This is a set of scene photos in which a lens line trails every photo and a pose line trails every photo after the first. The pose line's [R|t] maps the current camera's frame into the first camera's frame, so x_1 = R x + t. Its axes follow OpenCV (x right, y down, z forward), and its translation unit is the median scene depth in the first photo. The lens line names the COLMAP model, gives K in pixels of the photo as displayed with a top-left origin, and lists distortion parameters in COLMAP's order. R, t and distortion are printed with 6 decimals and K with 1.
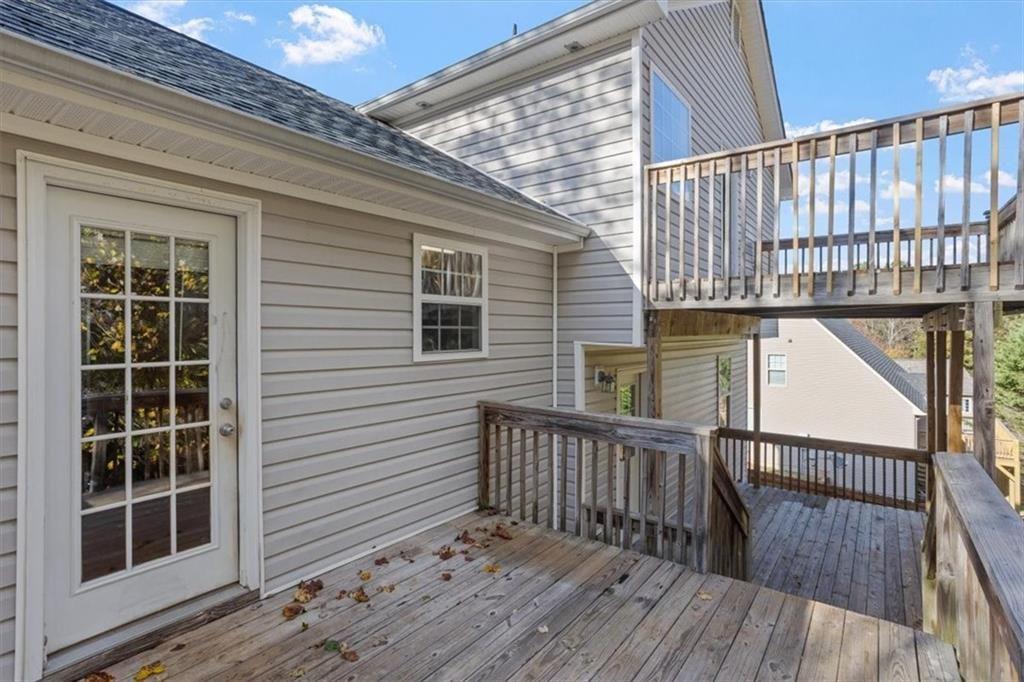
lens RADIAL K [[503.3, 0, 509.3], [0, 503.3, 320.1], [0, 0, 1]] dist [-0.044392, 0.022572]
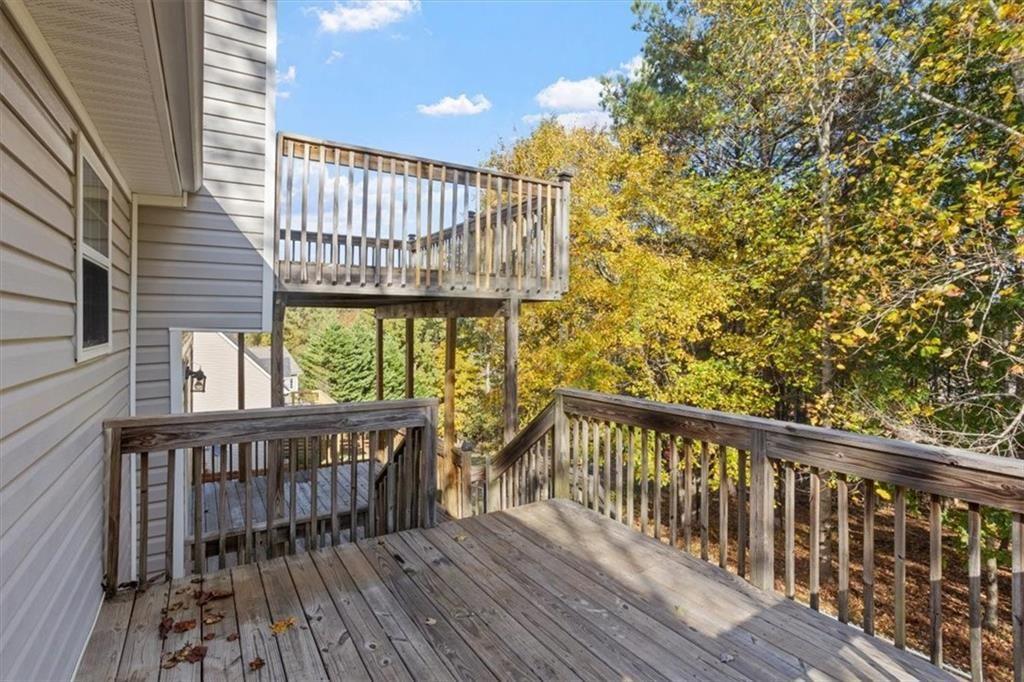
lens RADIAL K [[514.3, 0, 517.9], [0, 514.3, 307.7], [0, 0, 1]] dist [-0.000957, 0.000365]
pose [[0.357731, 0.026696, 0.933443, -0.541645], [-0.021506, 0.999562, -0.020345, 0.022650], [-0.933577, -0.012797, 0.358148, 0.330466]]
